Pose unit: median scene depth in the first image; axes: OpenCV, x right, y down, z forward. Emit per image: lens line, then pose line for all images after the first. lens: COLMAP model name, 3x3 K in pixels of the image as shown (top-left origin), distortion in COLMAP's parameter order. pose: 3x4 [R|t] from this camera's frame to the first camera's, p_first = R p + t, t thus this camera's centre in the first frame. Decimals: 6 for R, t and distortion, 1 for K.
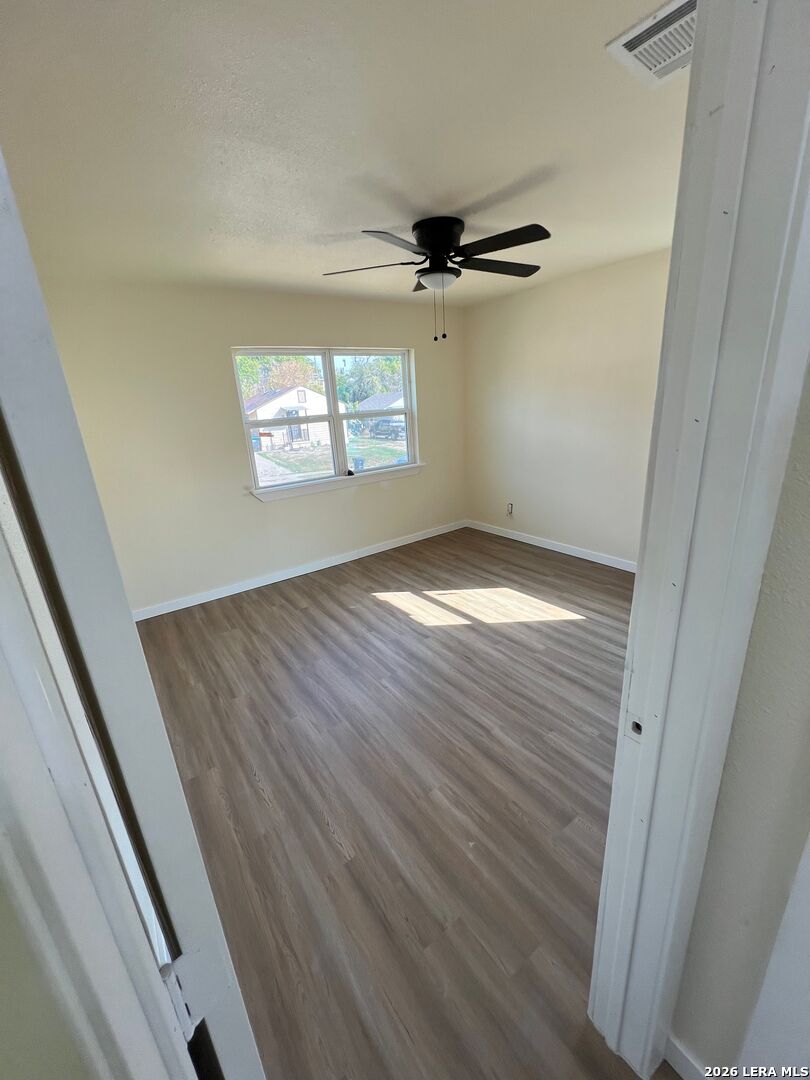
lens RADIAL K [[434.3, 0, 405.9], [0, 434.3, 538.0], [0, 0, 1]] dist [0.000309, -0.000089]
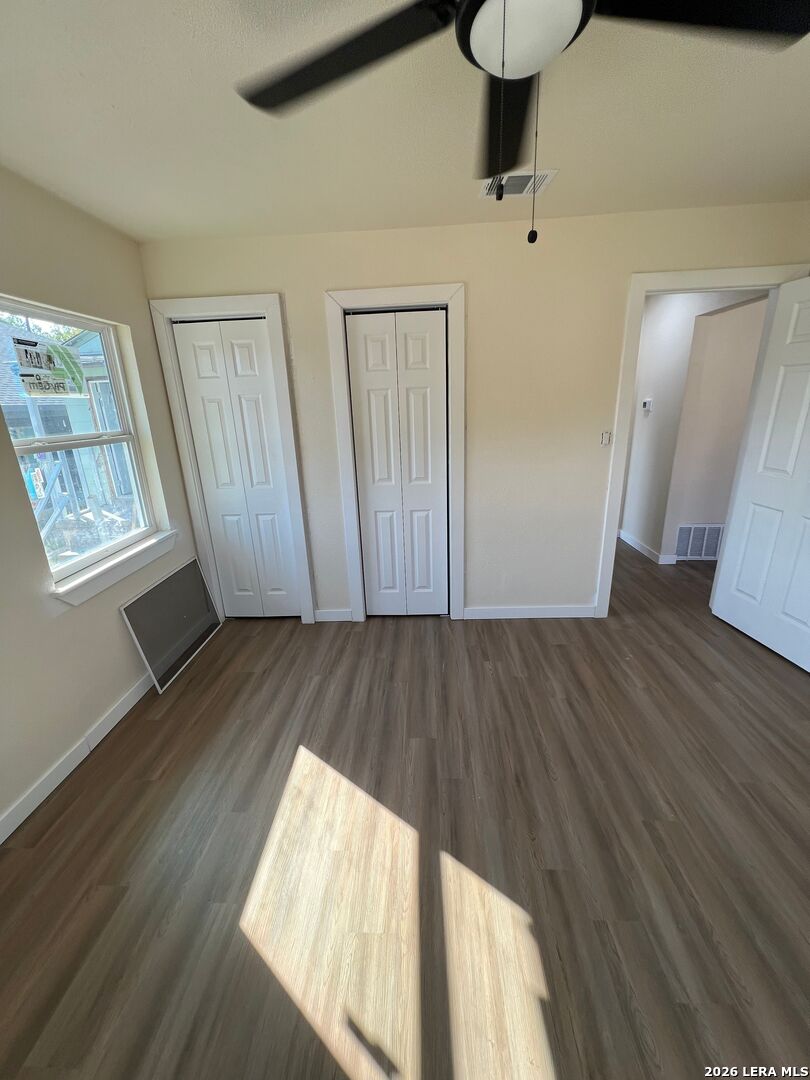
lens RADIAL K [[434.3, 0, 405.0], [0, 434.3, 540.5], [0, 0, 1]] dist [0.000309, -0.000089]
pose [[-0.778785, -0.098962, 0.619436, -0.103964], [0.271266, 0.837241, 0.474807, -0.422265], [-0.565605, 0.537805, -0.625186, 1.409357]]
